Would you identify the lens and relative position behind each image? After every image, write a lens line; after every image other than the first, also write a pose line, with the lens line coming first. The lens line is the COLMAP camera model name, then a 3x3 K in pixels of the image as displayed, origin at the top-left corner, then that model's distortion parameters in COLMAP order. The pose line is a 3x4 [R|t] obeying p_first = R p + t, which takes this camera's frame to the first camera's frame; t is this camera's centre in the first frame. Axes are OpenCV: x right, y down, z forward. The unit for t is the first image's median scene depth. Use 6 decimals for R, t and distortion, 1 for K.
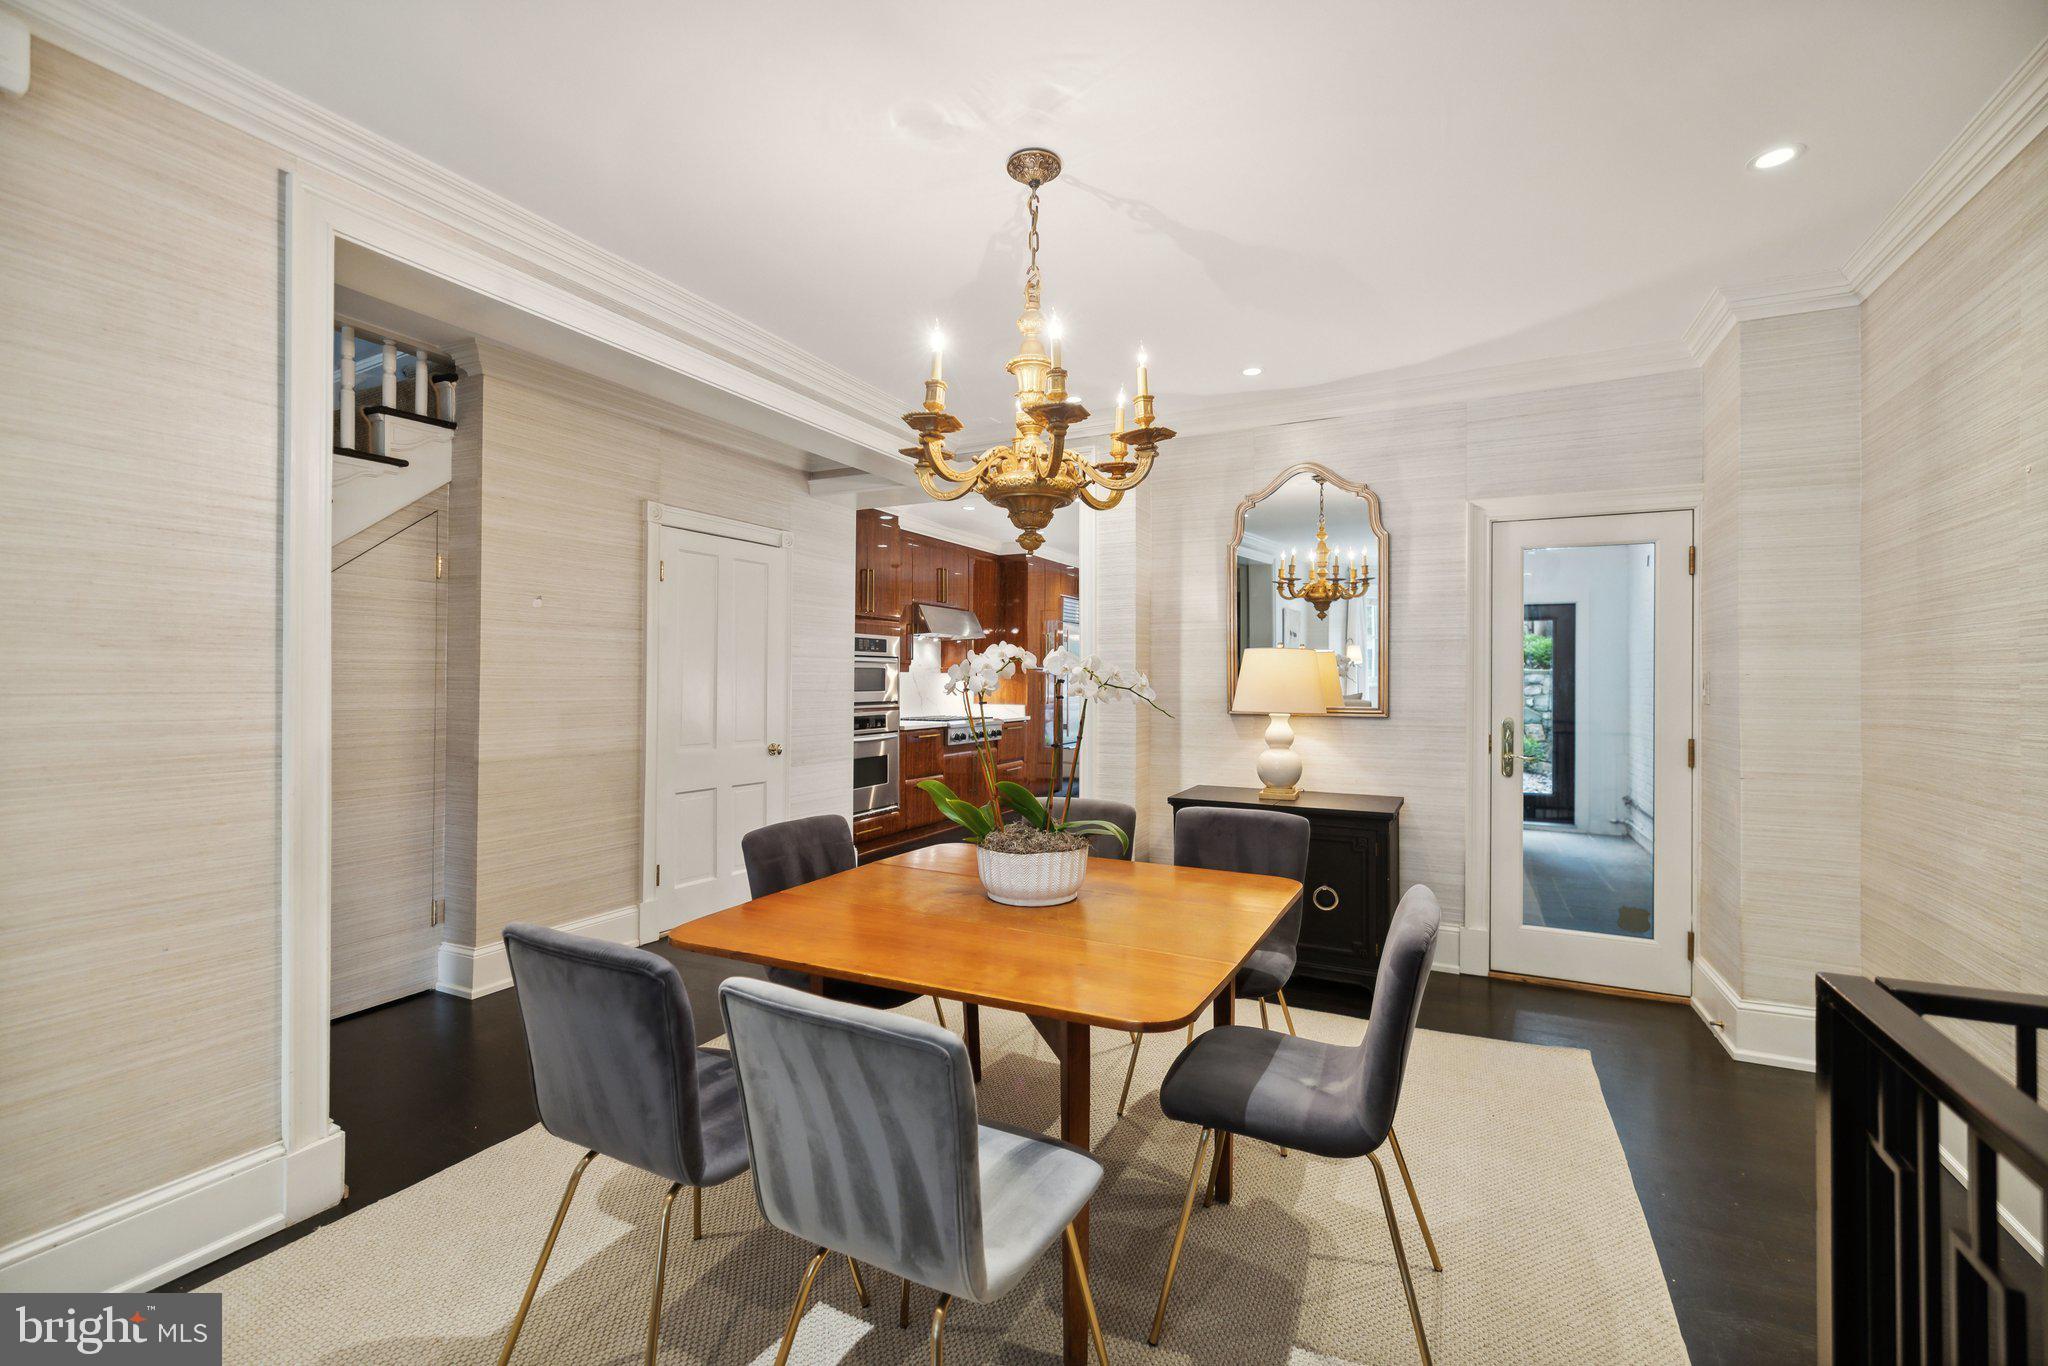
lens RADIAL K [[883.4, 0, 1024.0], [0, 883.4, 683.0], [0, 0, 1]] dist [-0.000437, -0.000342]
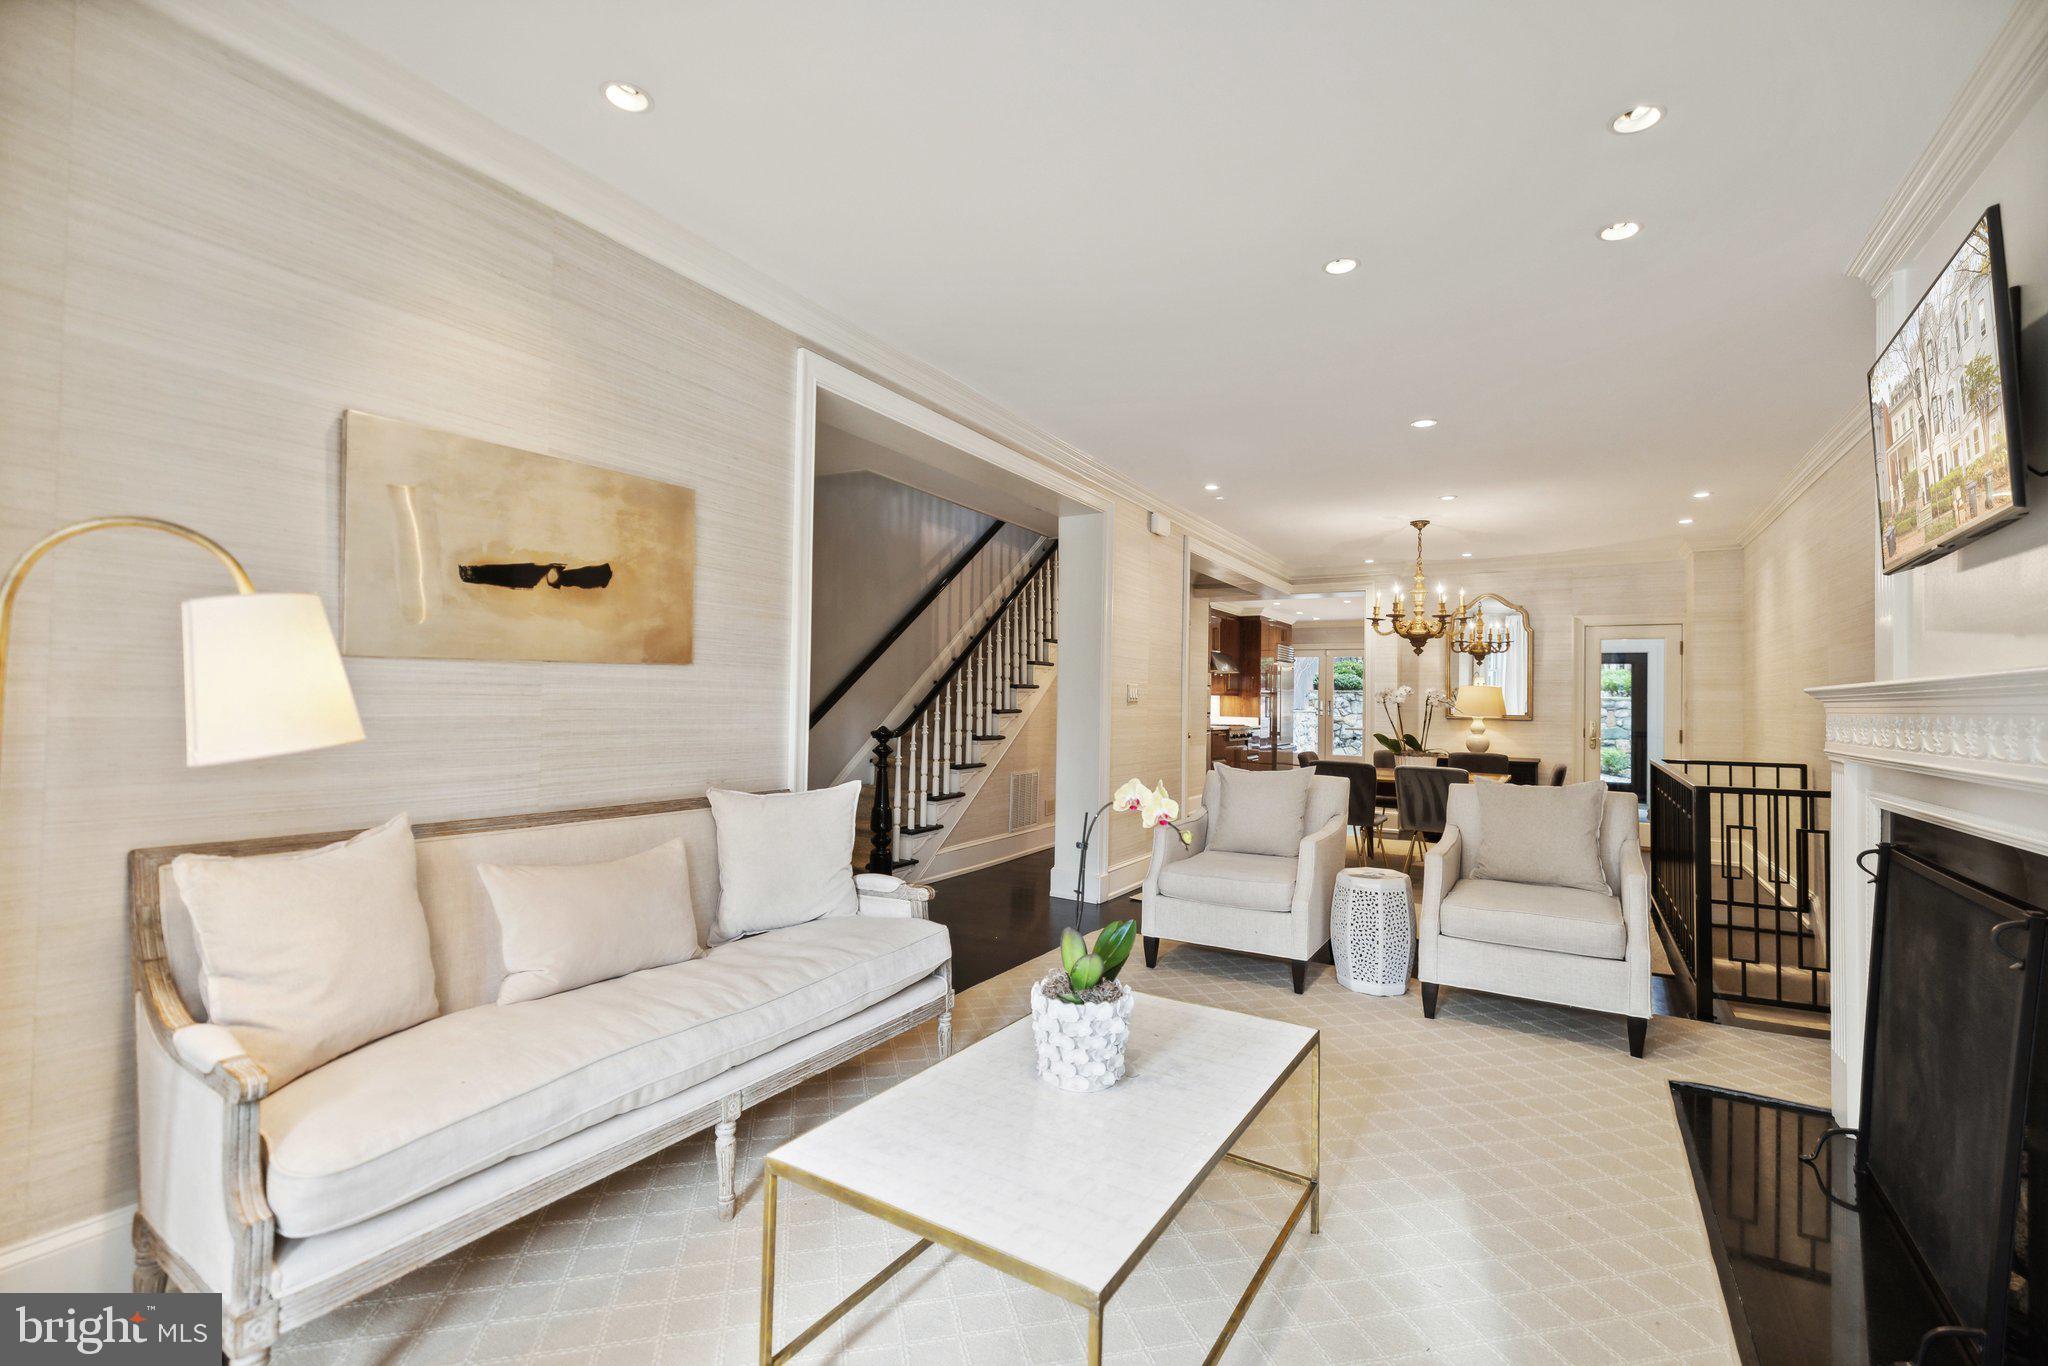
lens RADIAL K [[878.6, 0, 1039.1], [0, 878.6, 683.7], [0, 0, 1]] dist [0.001186, -0.000065]
pose [[0.997045, 0.009878, -0.076188, -0.571463], [-0.011740, 0.999643, -0.024020, 0.017743], [0.075924, 0.024843, 0.996804, -1.114545]]
